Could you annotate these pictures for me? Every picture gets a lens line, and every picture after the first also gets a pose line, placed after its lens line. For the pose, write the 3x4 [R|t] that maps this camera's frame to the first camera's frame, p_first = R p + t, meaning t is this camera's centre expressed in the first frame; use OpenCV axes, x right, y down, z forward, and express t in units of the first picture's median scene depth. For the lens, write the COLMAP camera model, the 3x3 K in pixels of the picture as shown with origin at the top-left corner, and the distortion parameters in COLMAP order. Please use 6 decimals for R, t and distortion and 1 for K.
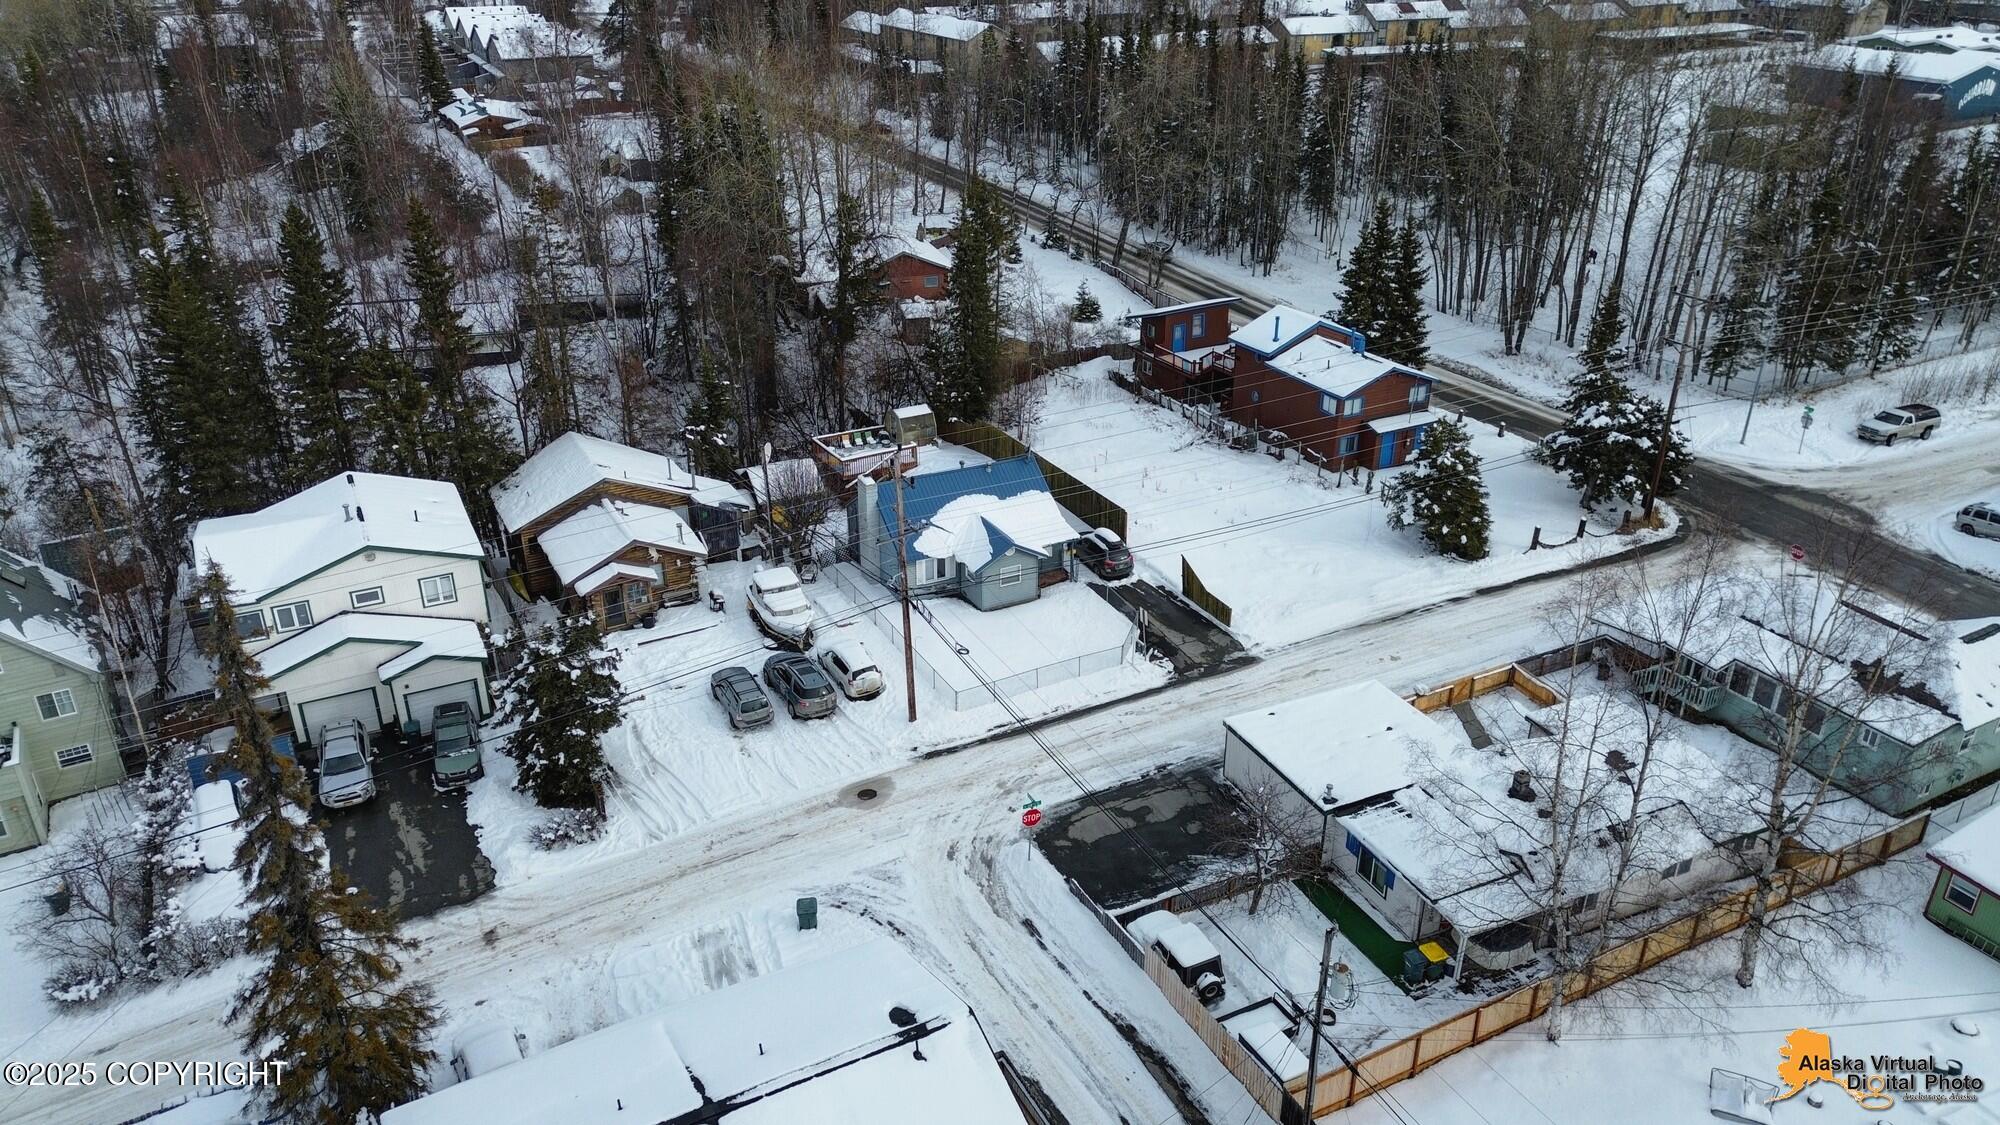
lens RADIAL K [[1403.0, 0, 995.4], [0, 1403.0, 561.1], [0, 0, 1]] dist [0.107130, -0.123368]
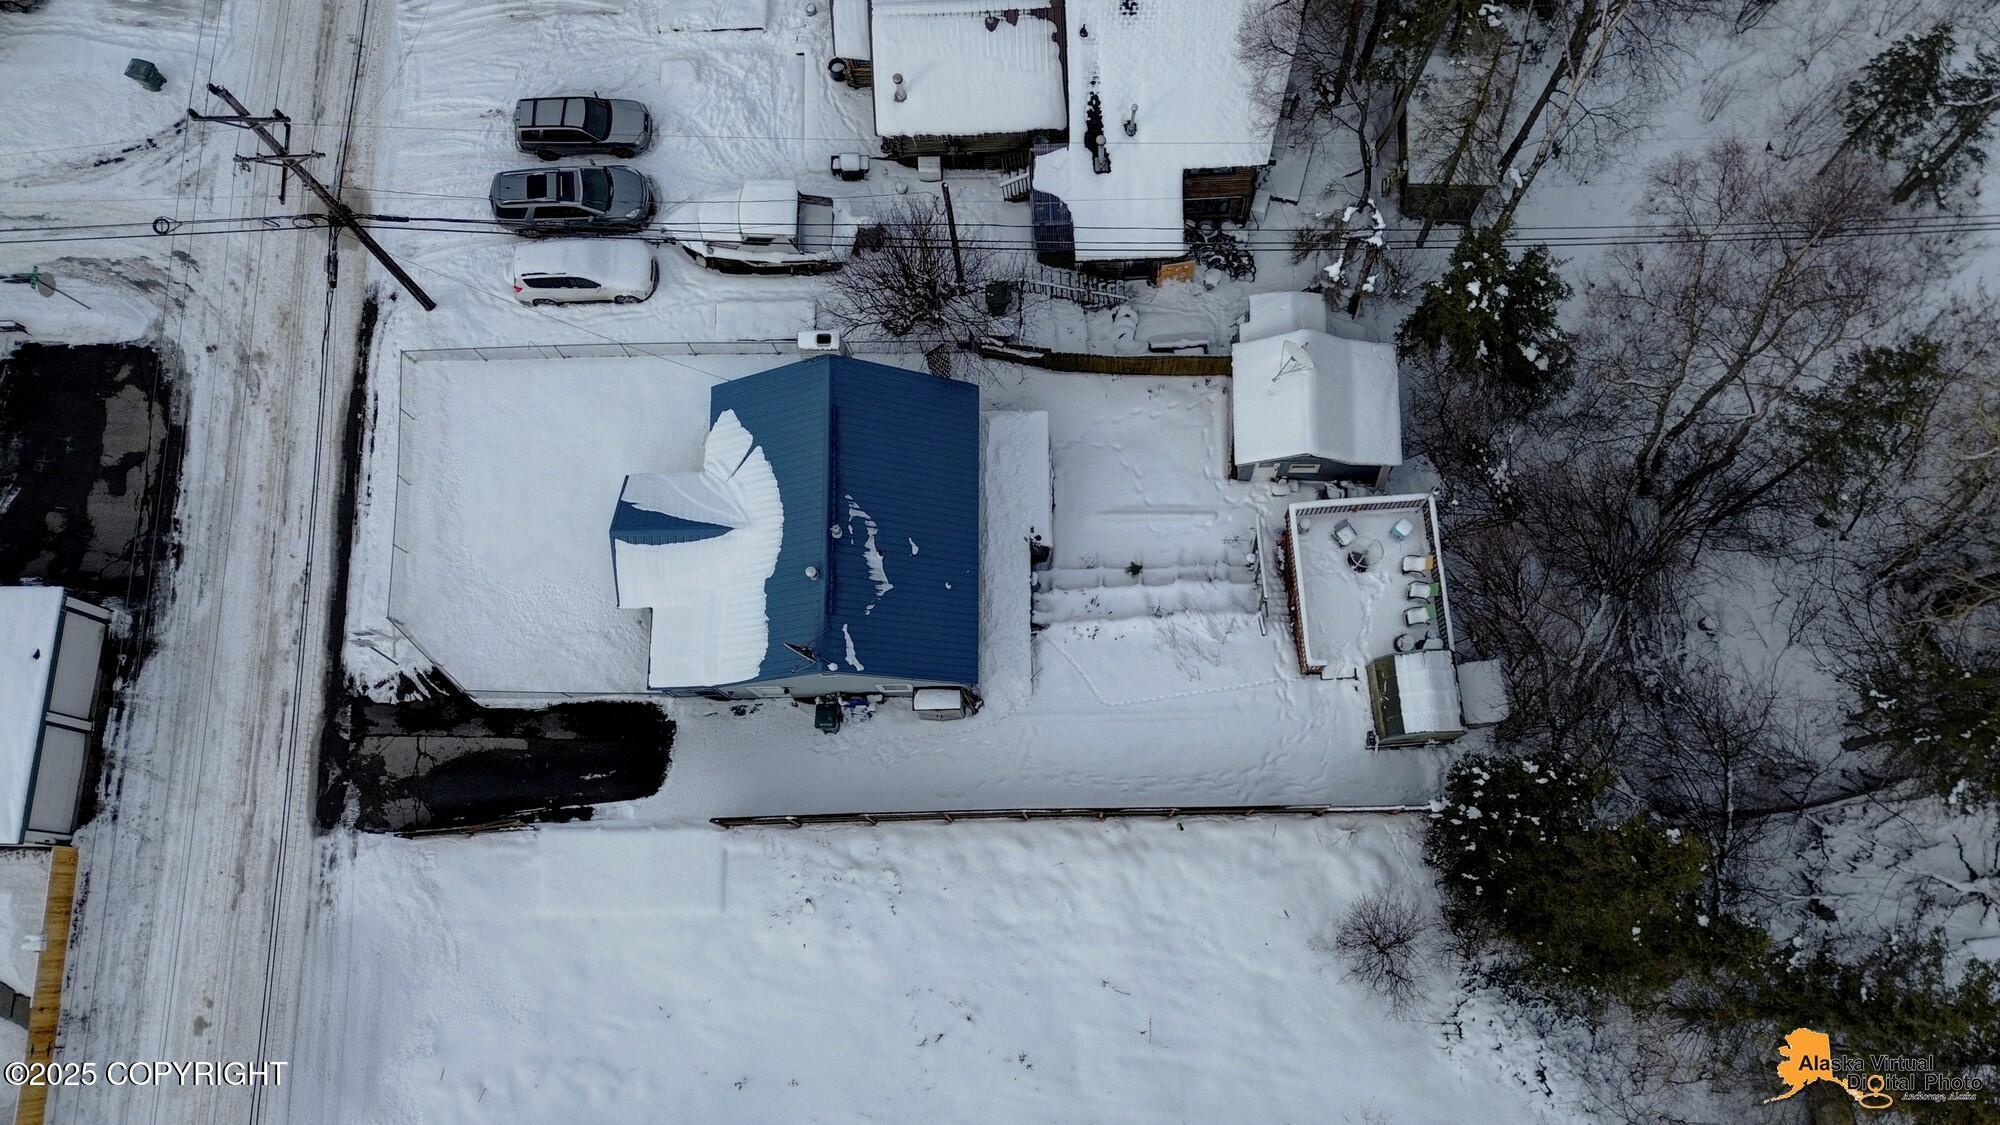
lens RADIAL K [[1647.1, 0, 1119.5], [0, 1647.1, 566.5], [0, 0, 1]] dist [0.078620, -0.056552]
pose [[-0.434376, 0.878069, -0.200777, 0.065018], [-0.384786, 0.020648, 0.922775, -0.671163], [0.814406, 0.478088, 0.328900, 0.848601]]
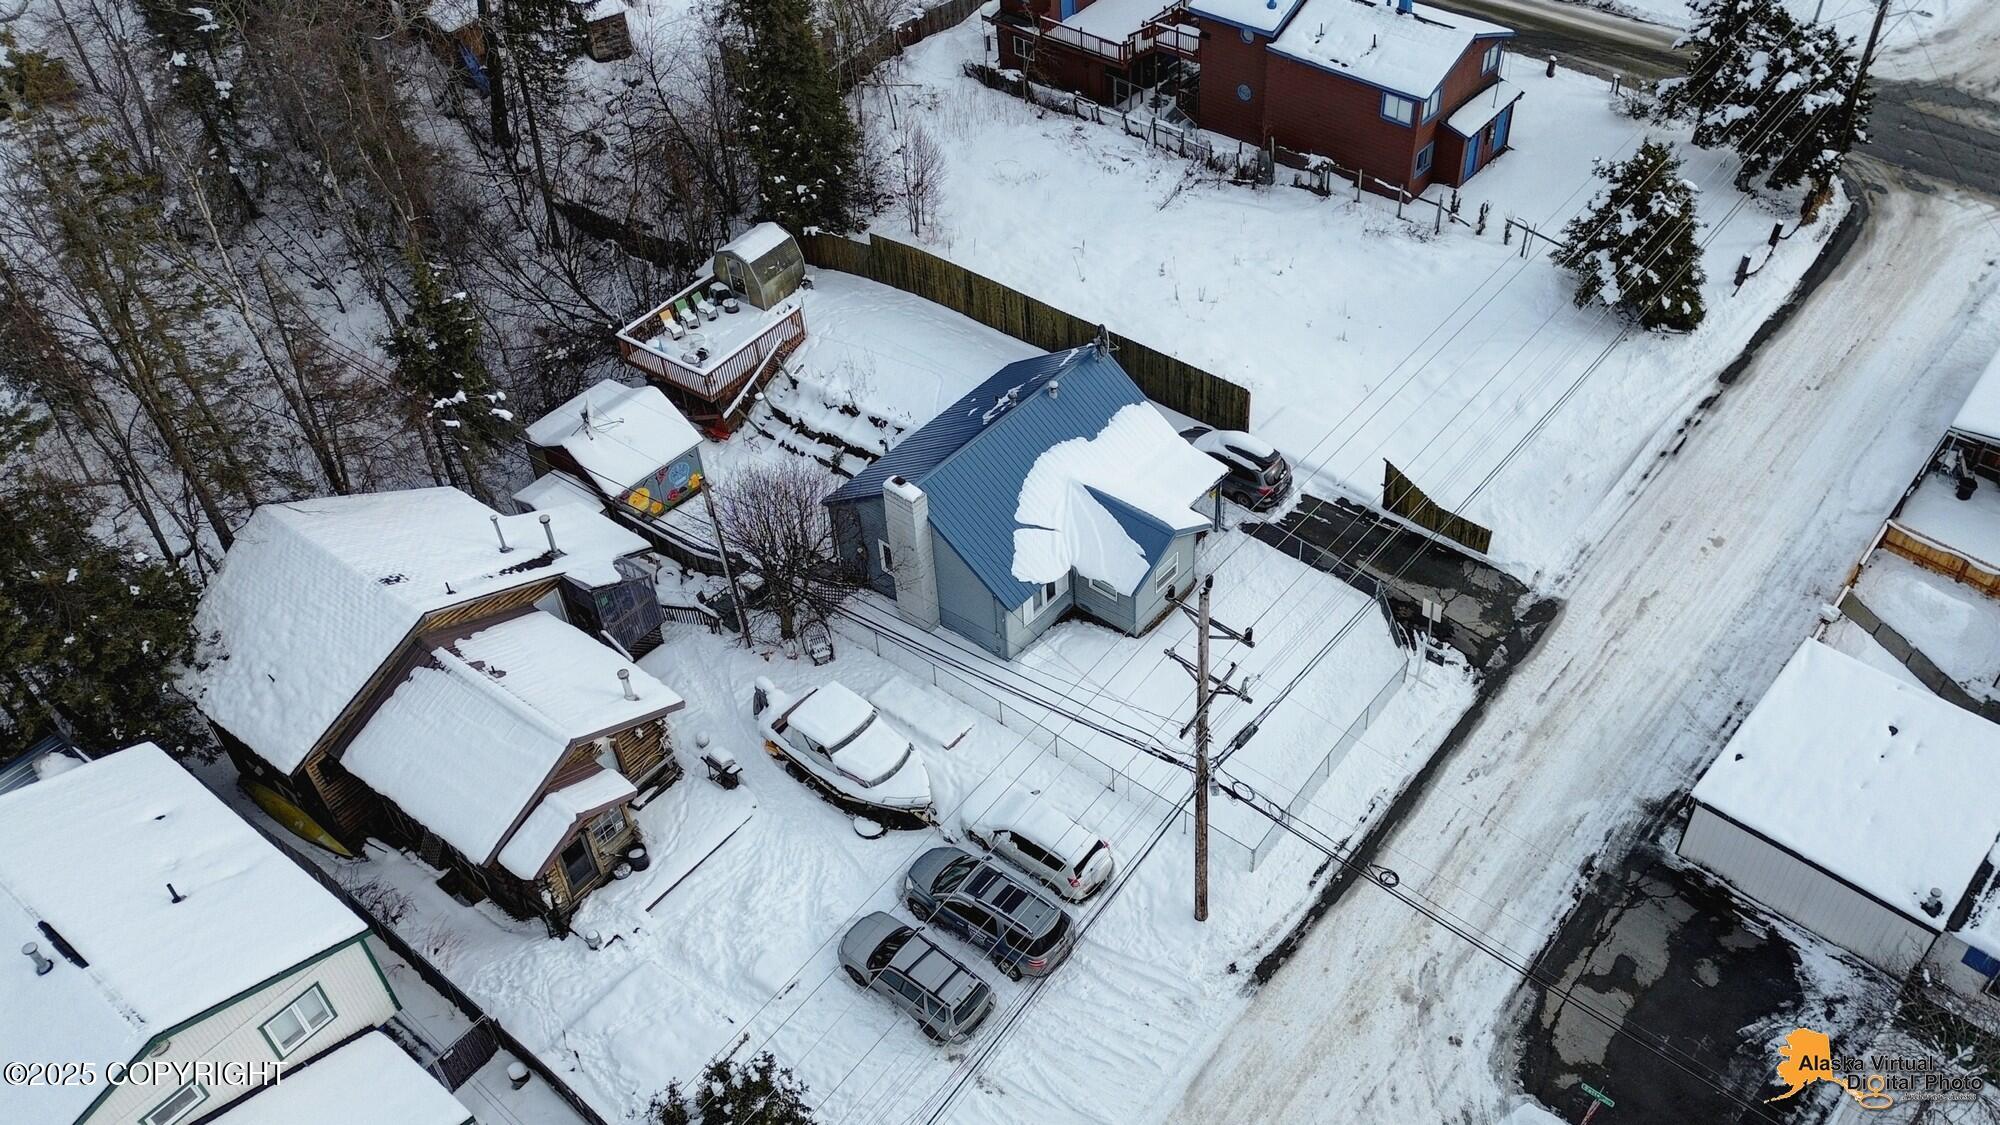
lens RADIAL K [[1647.1, 0, 1119.5], [0, 1647.1, 566.5], [0, 0, 1]] dist [0.078620, -0.056552]
pose [[0.902130, -0.303424, 0.306748, -0.212438], [0.194244, 0.920440, 0.339205, -0.223873], [-0.385266, -0.246423, 0.889295, 0.318599]]
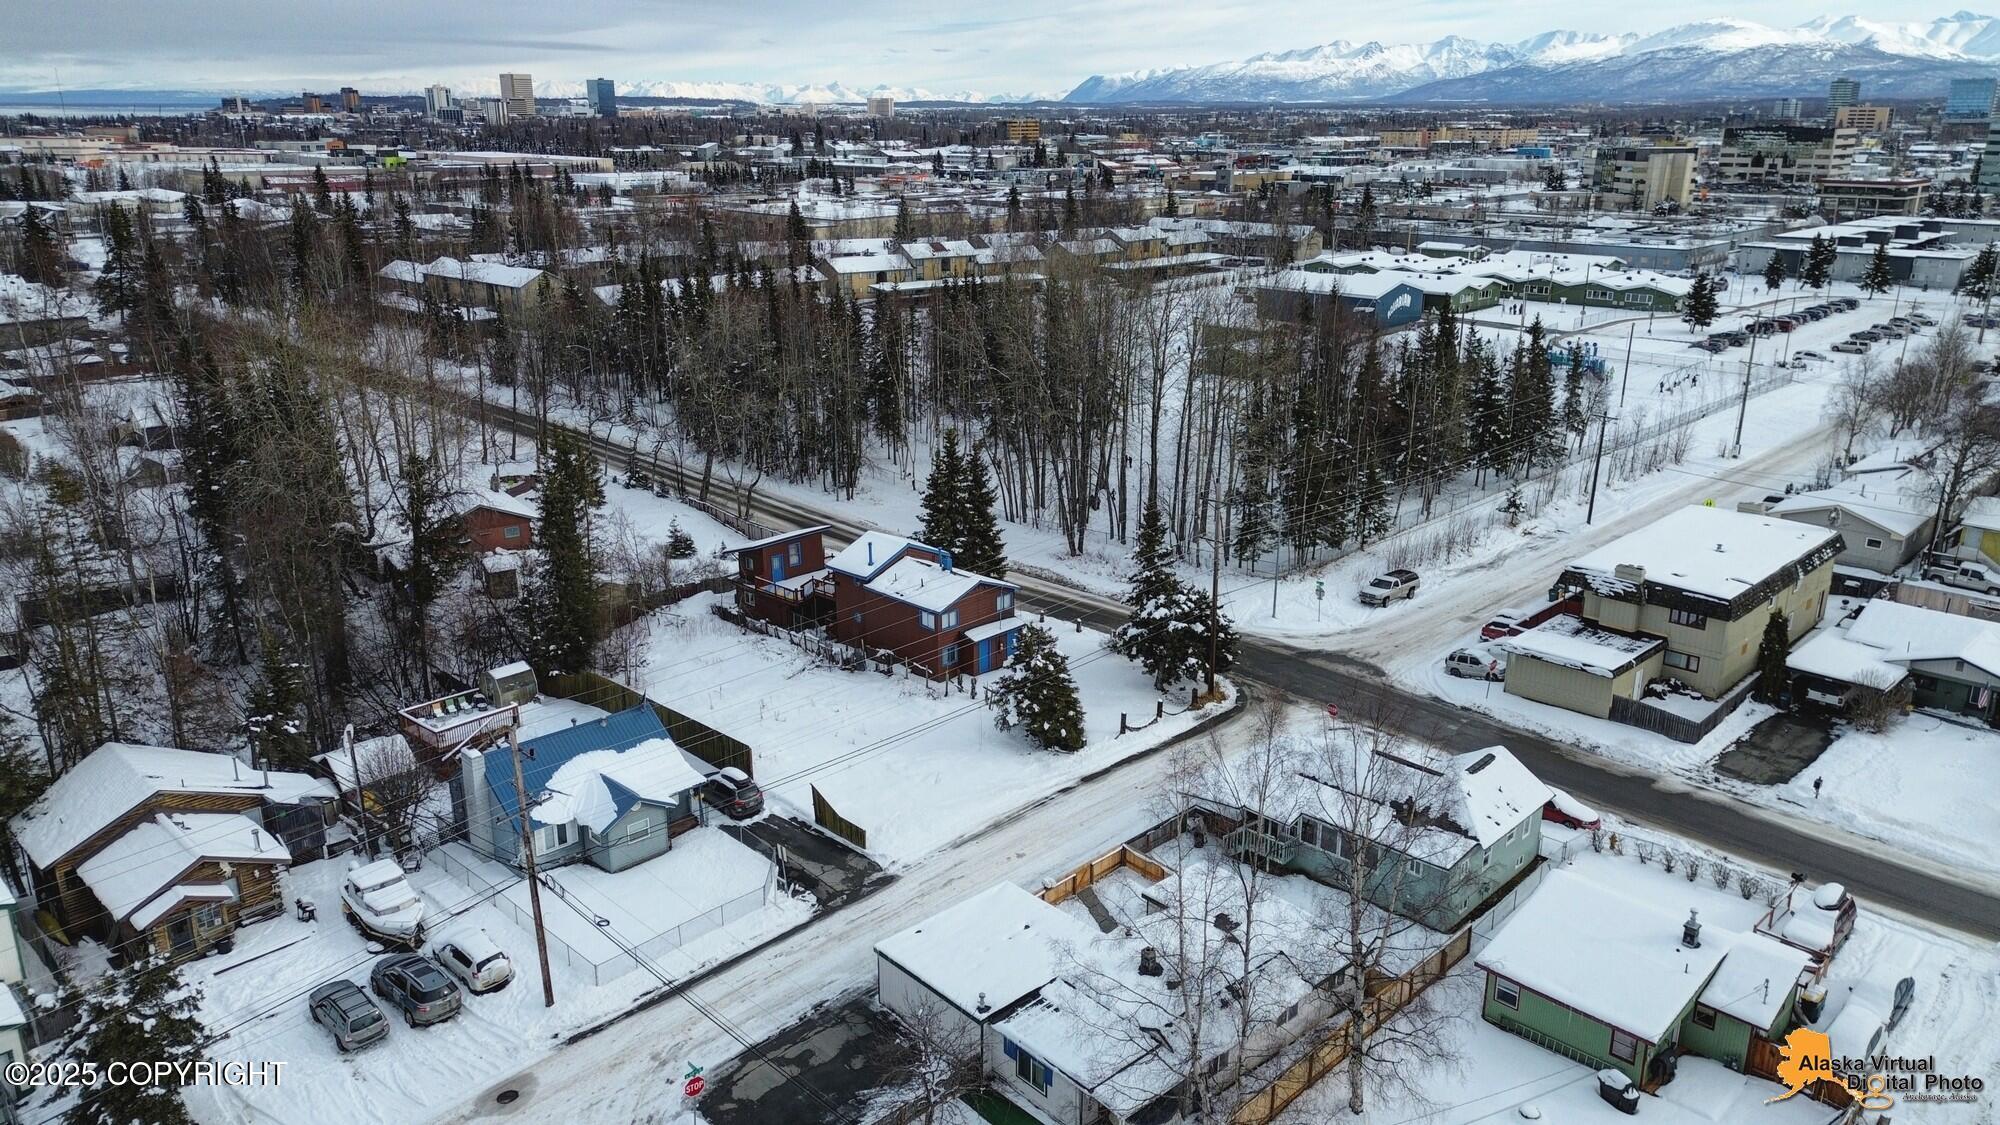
lens RADIAL K [[1407.1, 0, 996.1], [0, 1407.1, 555.6], [0, 0, 1]] dist [0.093149, -0.092993]
pose [[0.953435, -0.091300, 0.287449, -0.016791], [0.133542, 0.982357, -0.130925, -0.013801], [-0.270424, 0.163215, 0.948805, -0.031986]]
